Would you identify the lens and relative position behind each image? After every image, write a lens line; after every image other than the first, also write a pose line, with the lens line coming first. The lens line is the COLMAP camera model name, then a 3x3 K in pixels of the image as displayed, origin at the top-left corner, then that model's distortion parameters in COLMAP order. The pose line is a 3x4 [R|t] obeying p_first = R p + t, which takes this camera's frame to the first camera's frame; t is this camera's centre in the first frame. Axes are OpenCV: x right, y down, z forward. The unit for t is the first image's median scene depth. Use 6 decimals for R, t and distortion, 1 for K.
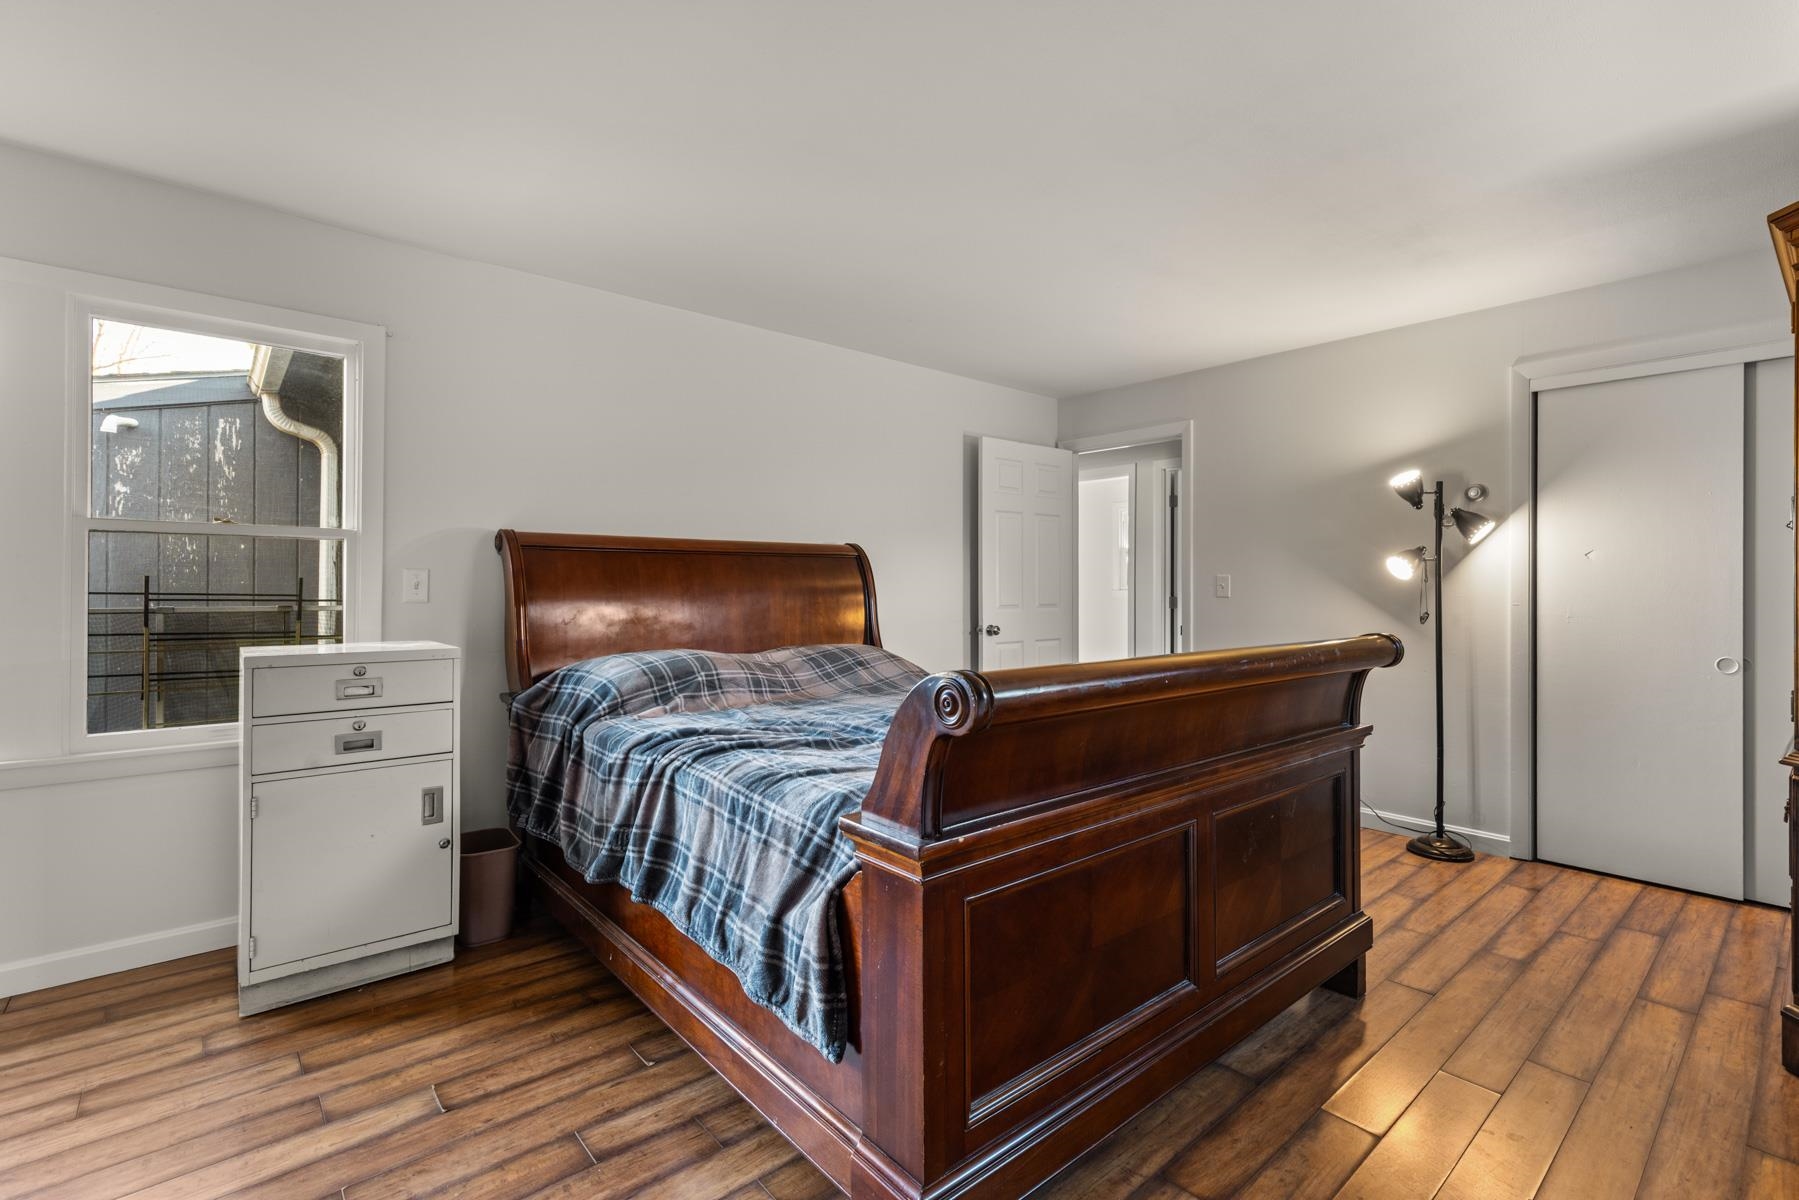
lens RADIAL K [[815.7, 0, 904.1], [0, 815.7, 583.4], [0, 0, 1]] dist [-0.003346, -0.000174]
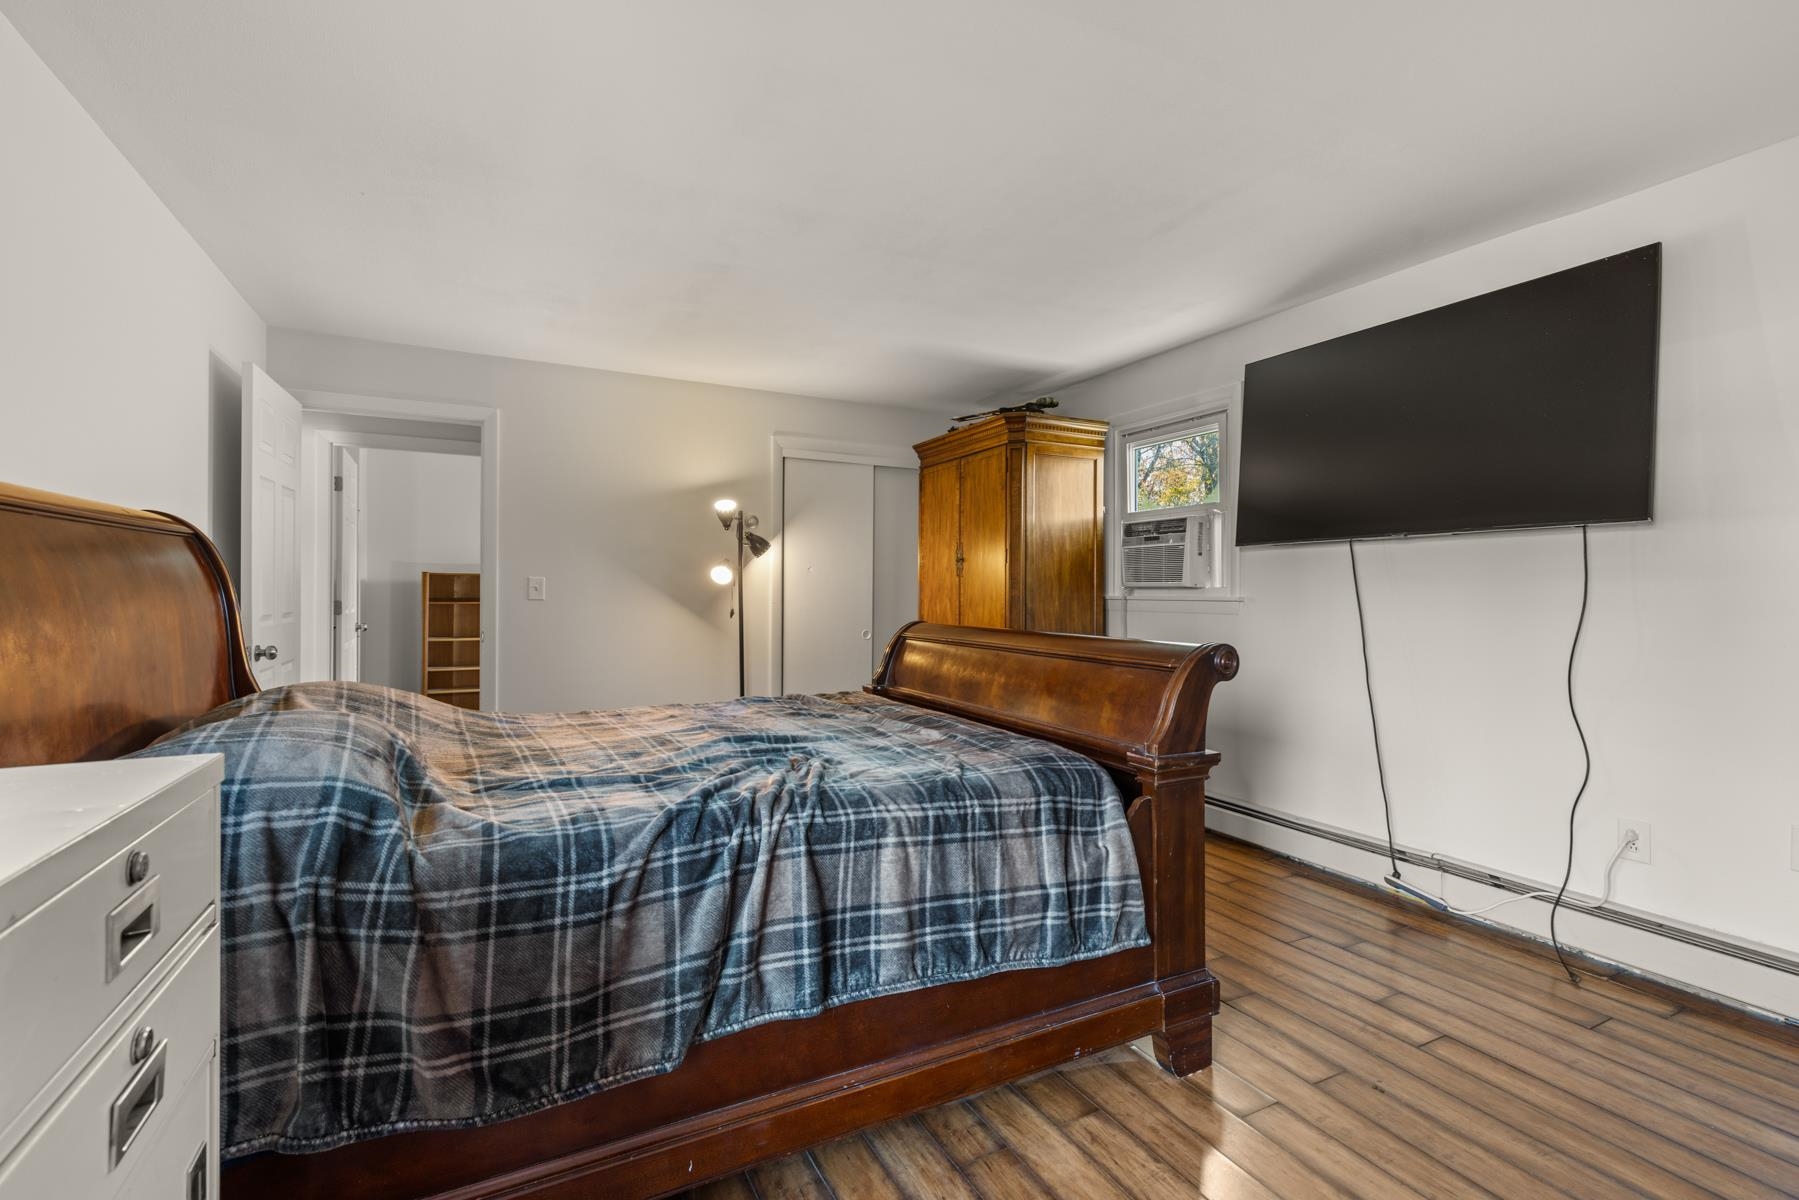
lens RADIAL K [[815.7, 0, 909.8], [0, 815.7, 596.8], [0, 0, 1]] dist [-0.003346, -0.000174]
pose [[0.229643, -0.007234, 0.973248, -0.592628], [-0.005230, 0.999949, 0.008667, 0.001988], [-0.973261, -0.007080, 0.229594, 0.432400]]
